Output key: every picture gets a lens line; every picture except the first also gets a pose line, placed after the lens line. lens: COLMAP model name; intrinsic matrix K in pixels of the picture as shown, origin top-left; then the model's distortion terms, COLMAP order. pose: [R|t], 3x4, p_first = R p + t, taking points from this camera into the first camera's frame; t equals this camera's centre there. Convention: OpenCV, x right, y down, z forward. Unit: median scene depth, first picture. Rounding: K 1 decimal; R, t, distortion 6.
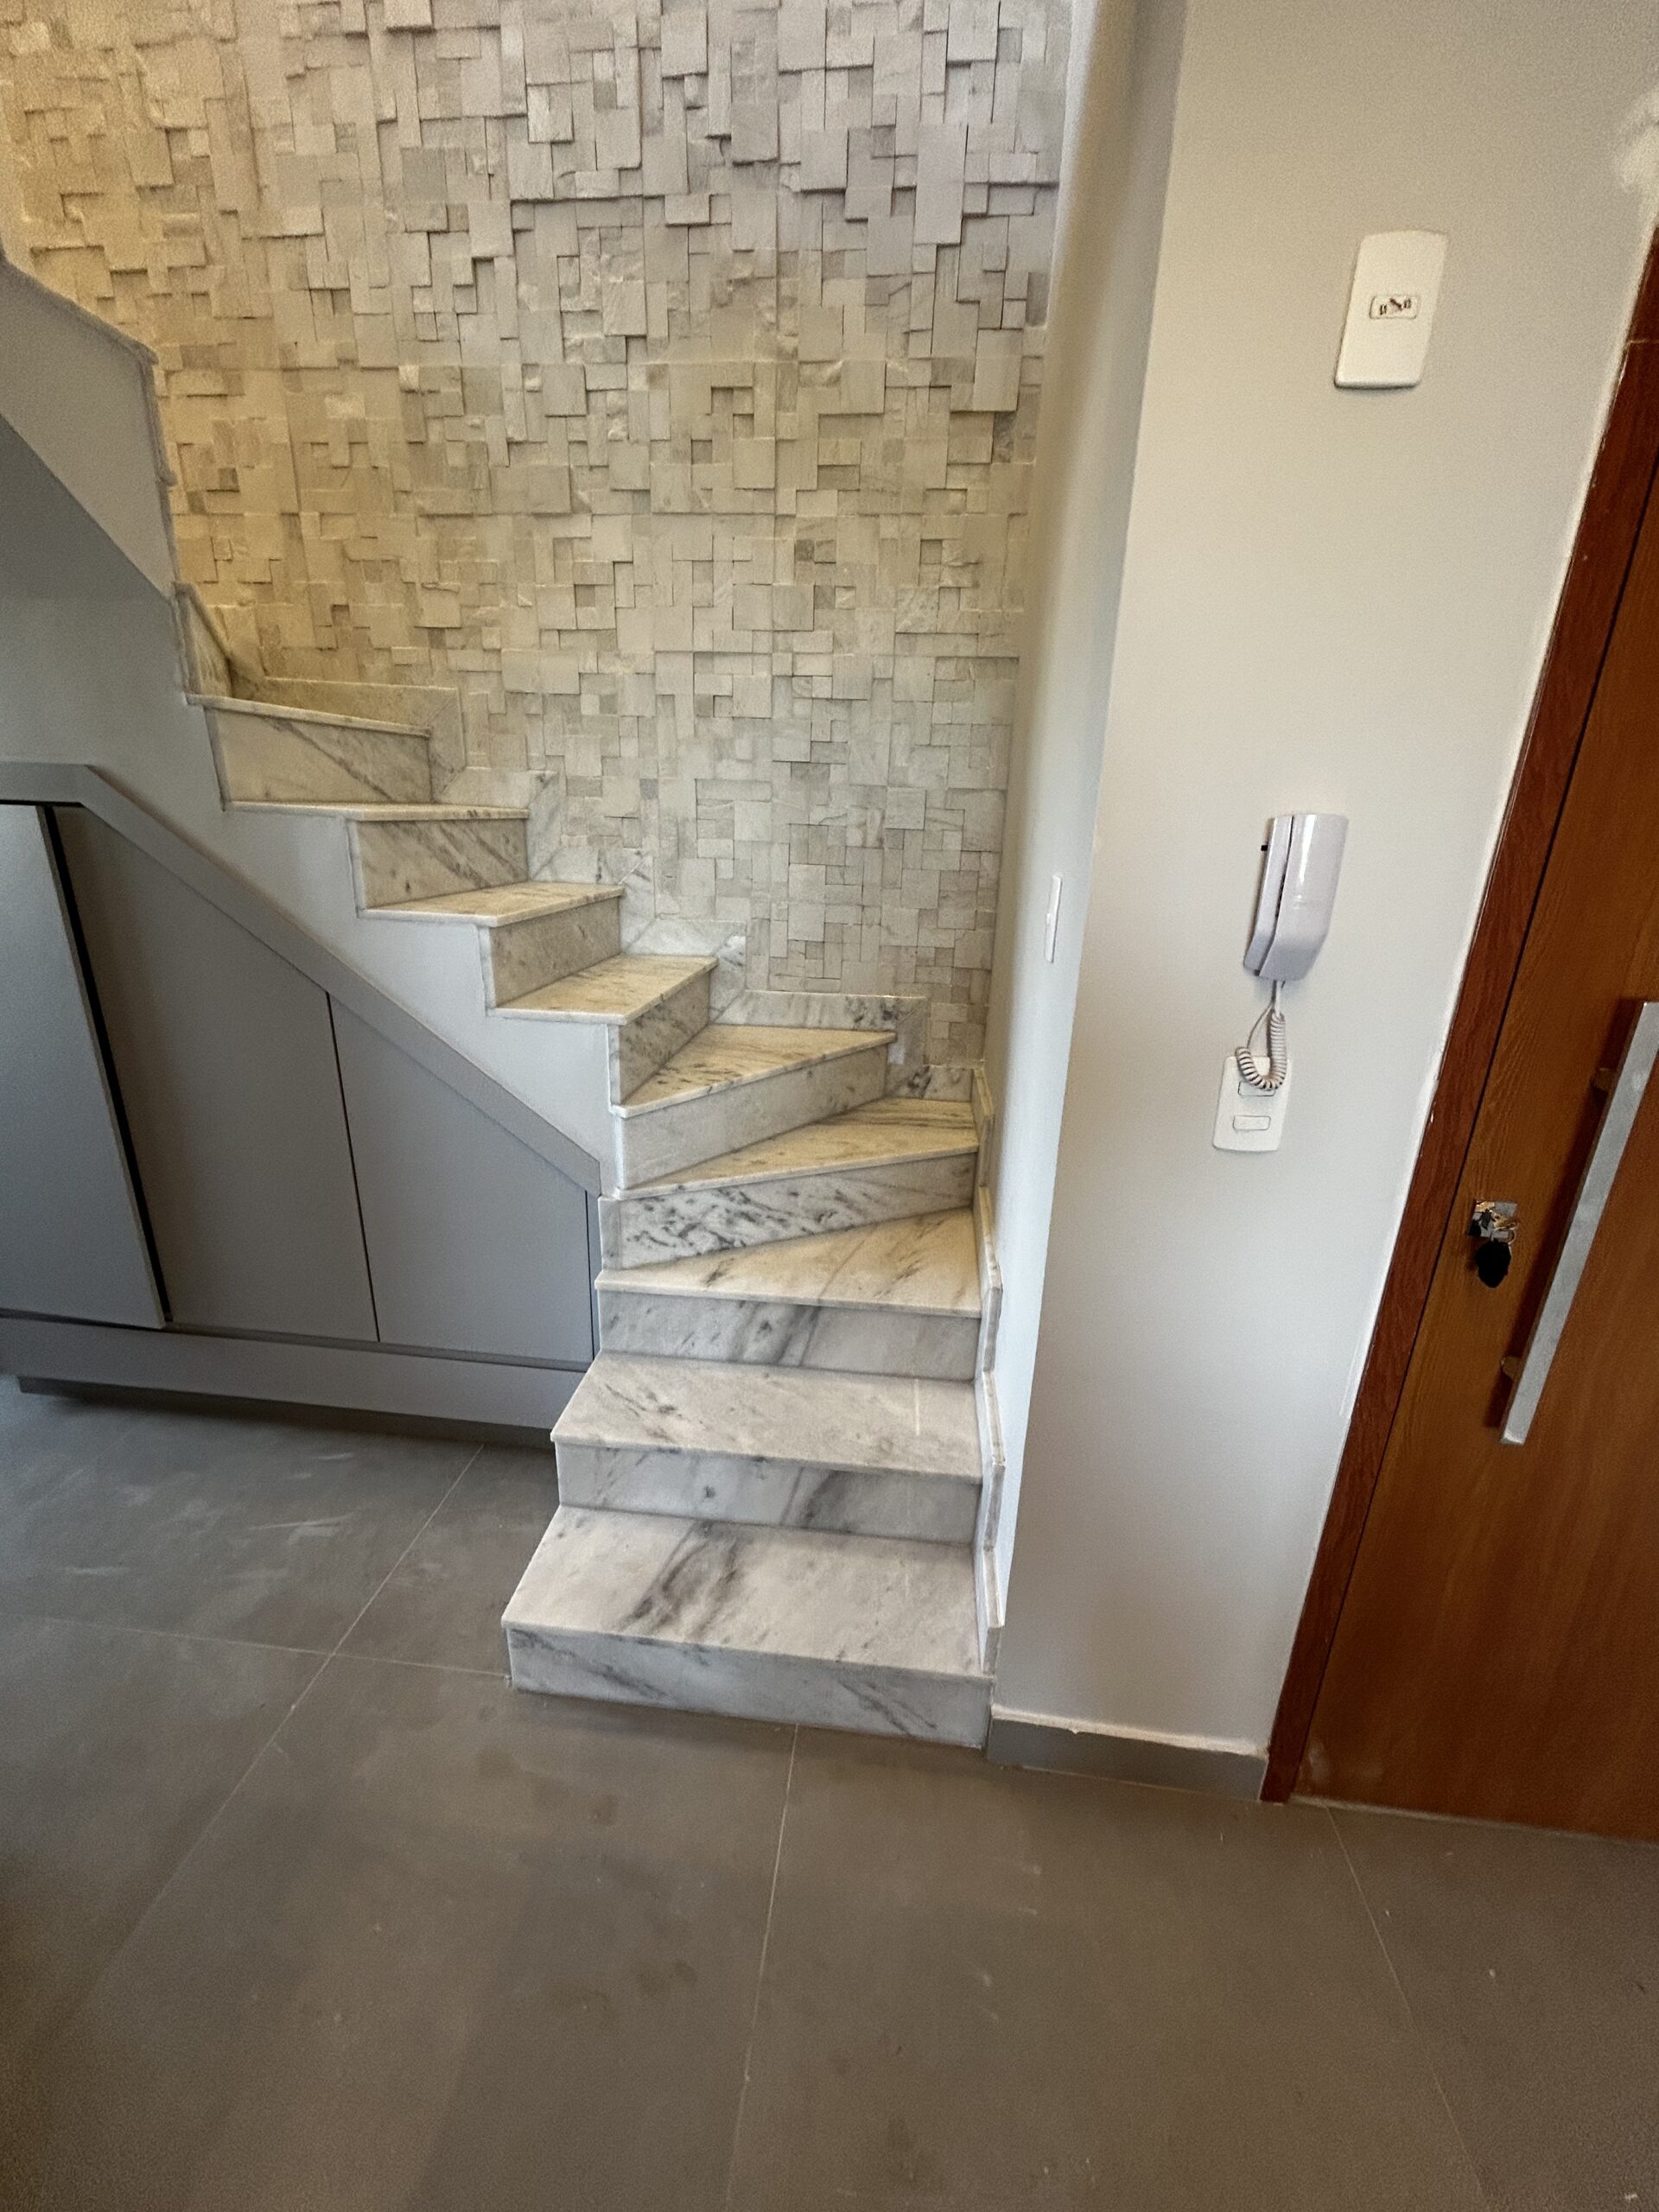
lens RADIAL K [[878.2, 0, 826.1], [0, 878.2, 1094.5], [0, 0, 1]] dist [0.001480, -0.000118]
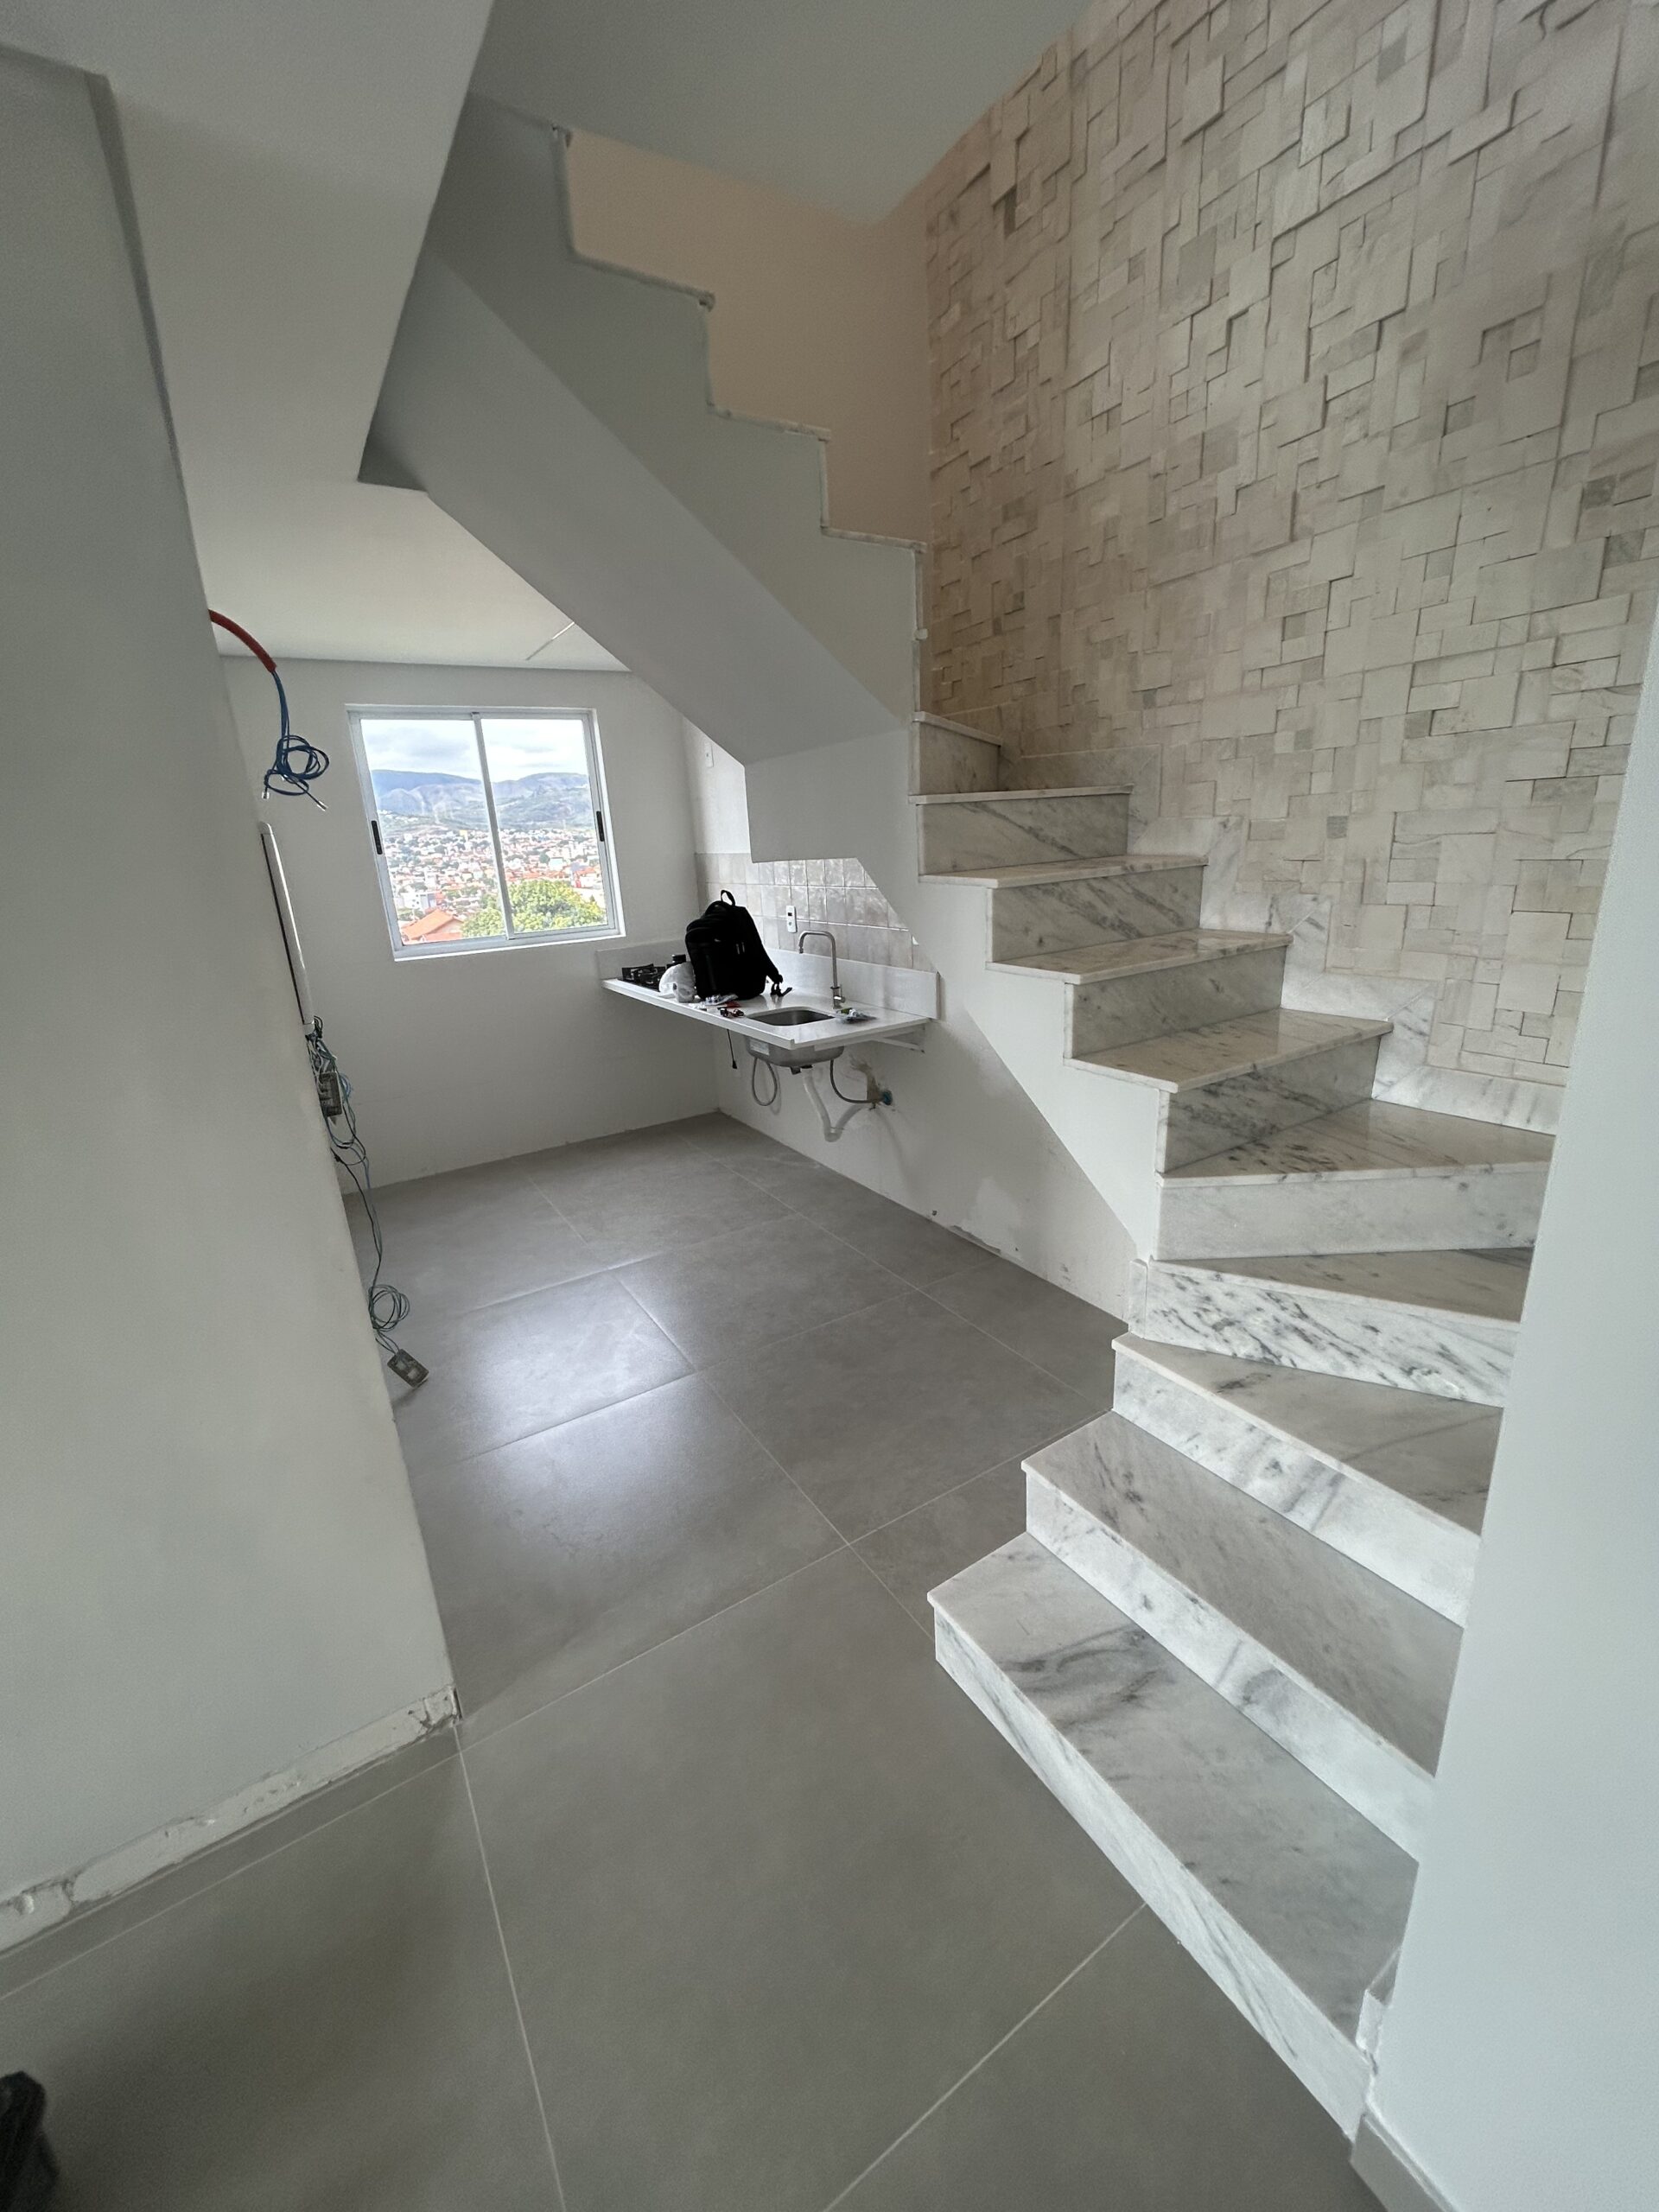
lens RADIAL K [[879.0, 0, 836.3], [0, 879.0, 1095.8], [0, 0, 1]] dist [0.000382, 0.000235]
pose [[0.626086, 0.158783, -0.763416, 0.221950], [-0.167938, 0.983529, 0.066837, -0.063892], [0.761455, 0.086361, 0.642440, 0.082764]]
